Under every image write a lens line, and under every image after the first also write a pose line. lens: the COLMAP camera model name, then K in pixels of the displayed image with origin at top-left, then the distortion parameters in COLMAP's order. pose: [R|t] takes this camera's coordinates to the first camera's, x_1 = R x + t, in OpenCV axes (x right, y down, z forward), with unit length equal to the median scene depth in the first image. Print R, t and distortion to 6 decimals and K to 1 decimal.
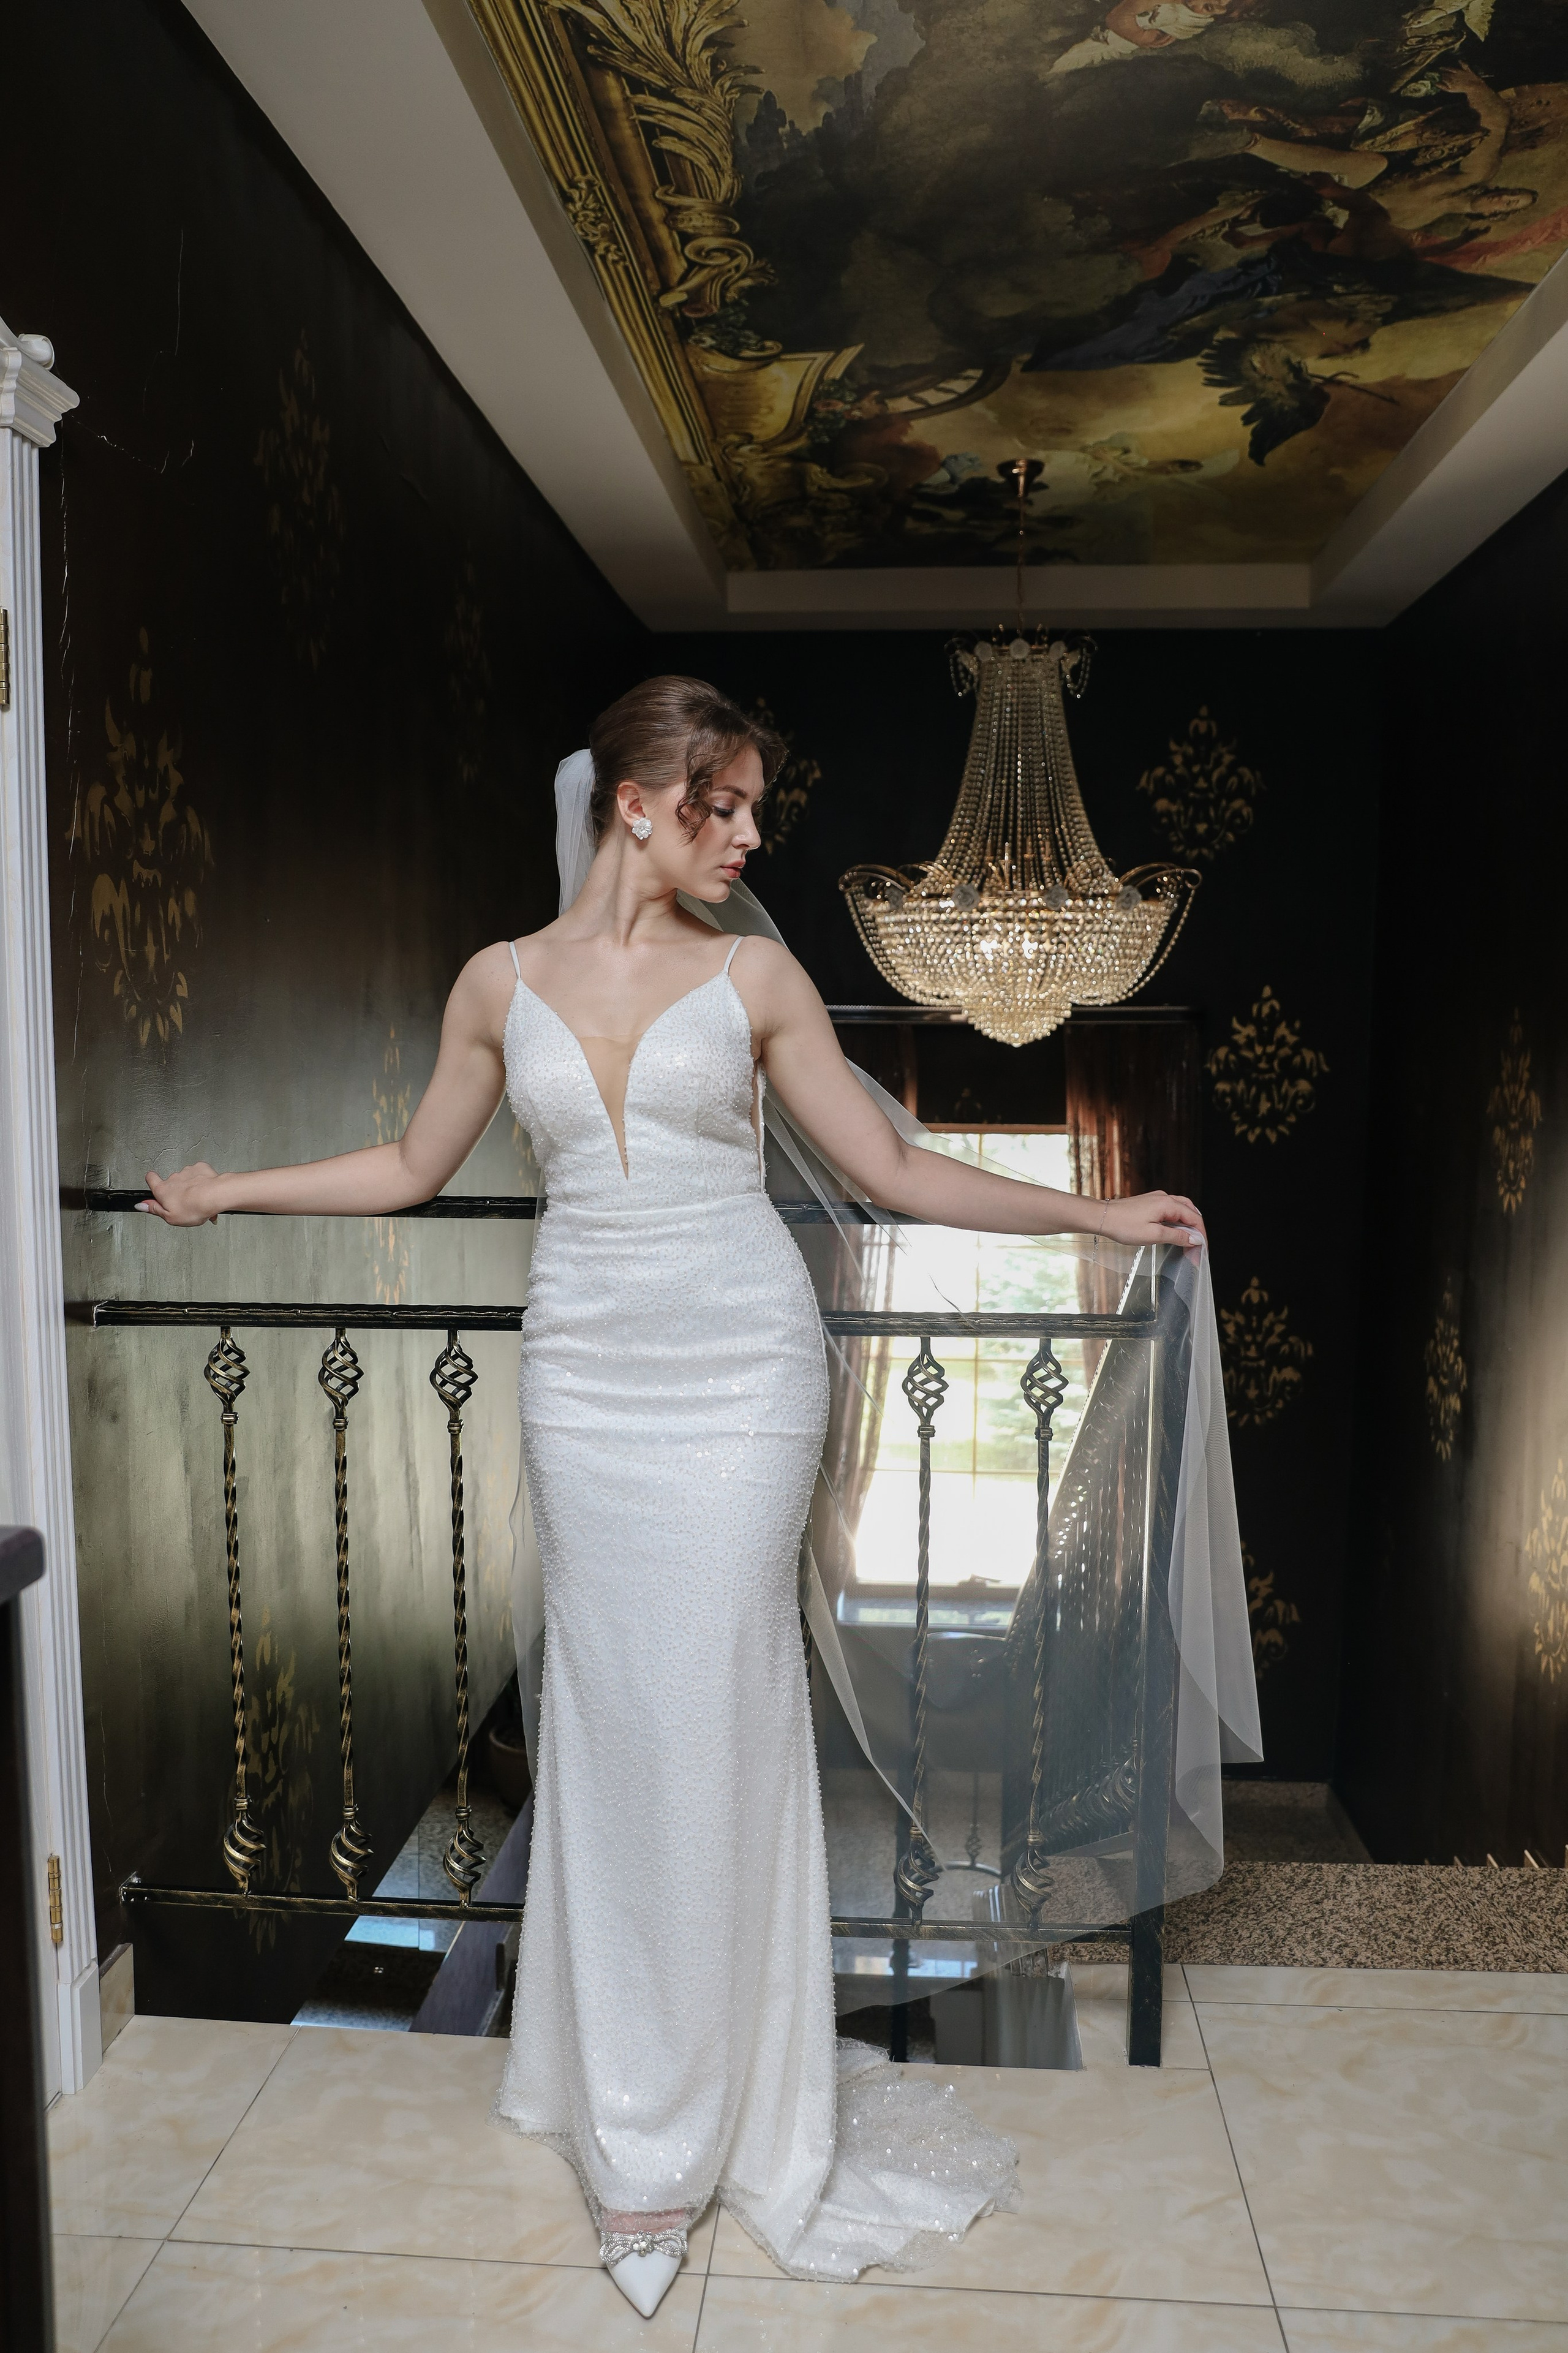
lens RADIAL K [[1861.0, 0, 773.9], [0, 1861.0, 1172.5], [0, 0, 1]] dist [-0.096520, 0.075759]
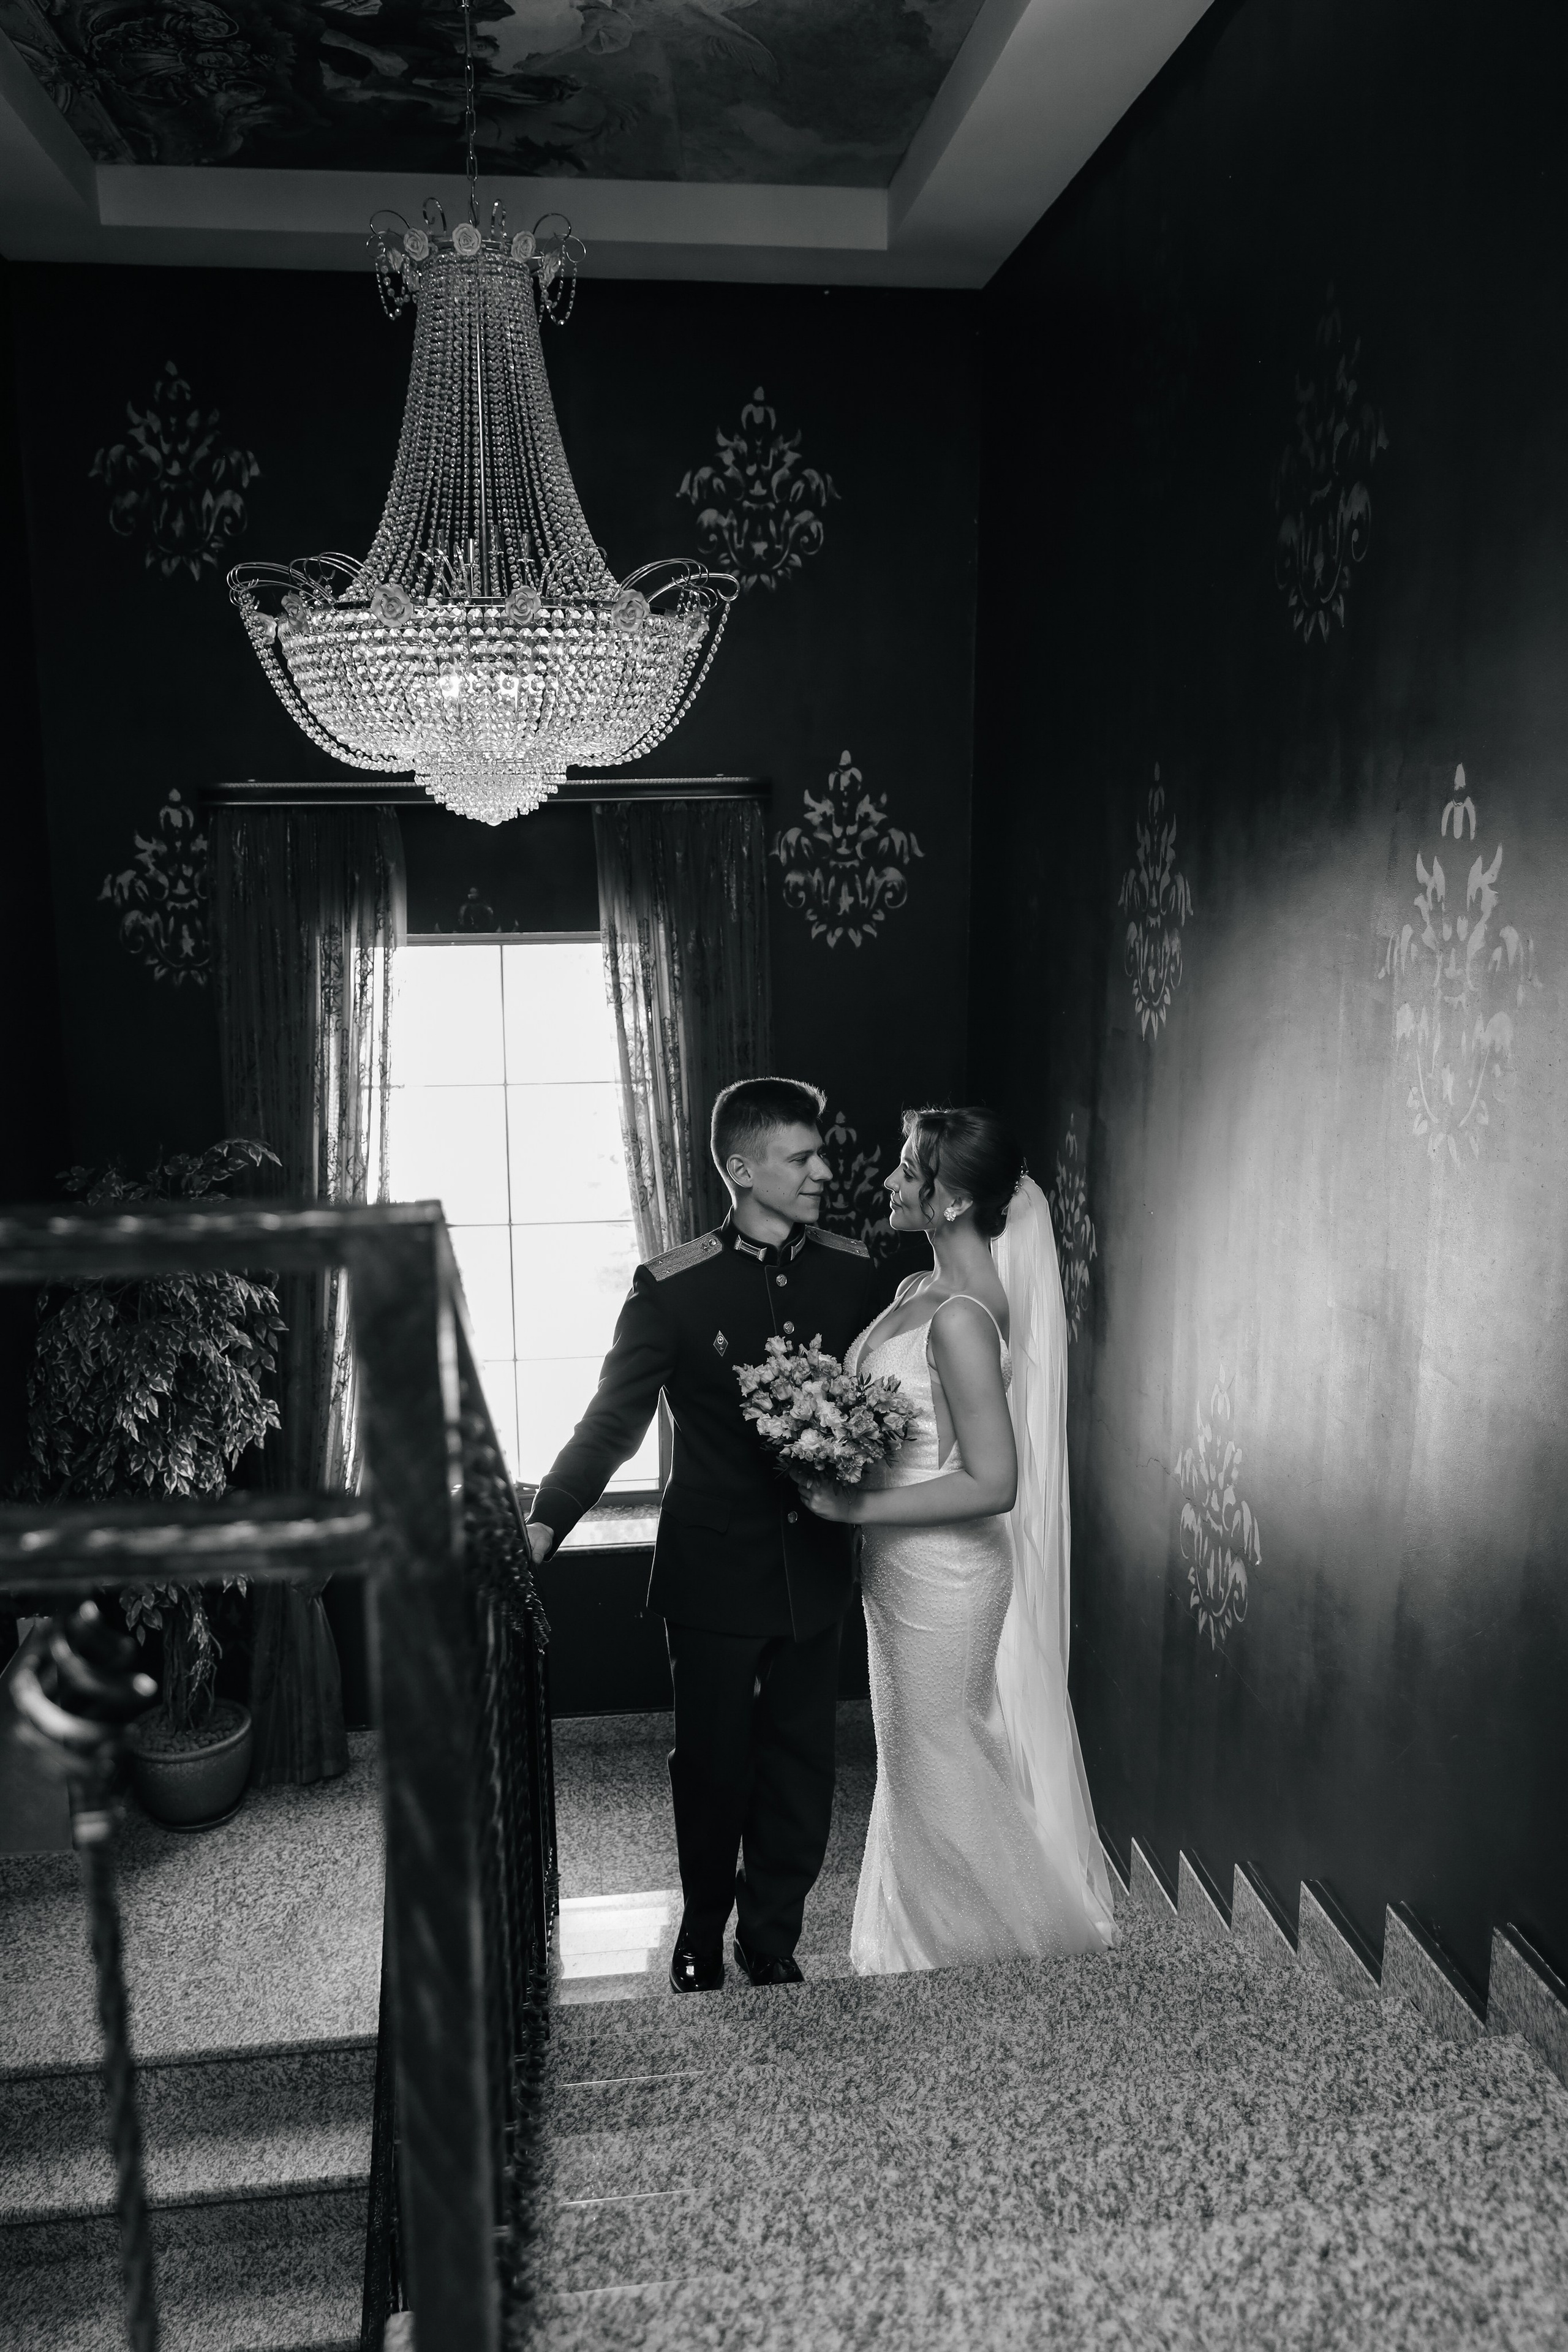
lens RADIAL K [[1860.4, 0, 795.2], [0, 1860.4, 1191.9], [0, 0, 1]] dist [-0.096520, 0.075759]
pose [[0.976653, -0.051209, 0.208632, 0.068914], [0.026672, 0.992564, 0.118765, -0.006887], [-0.213162, -0.110428, 0.970756, 0.206125]]
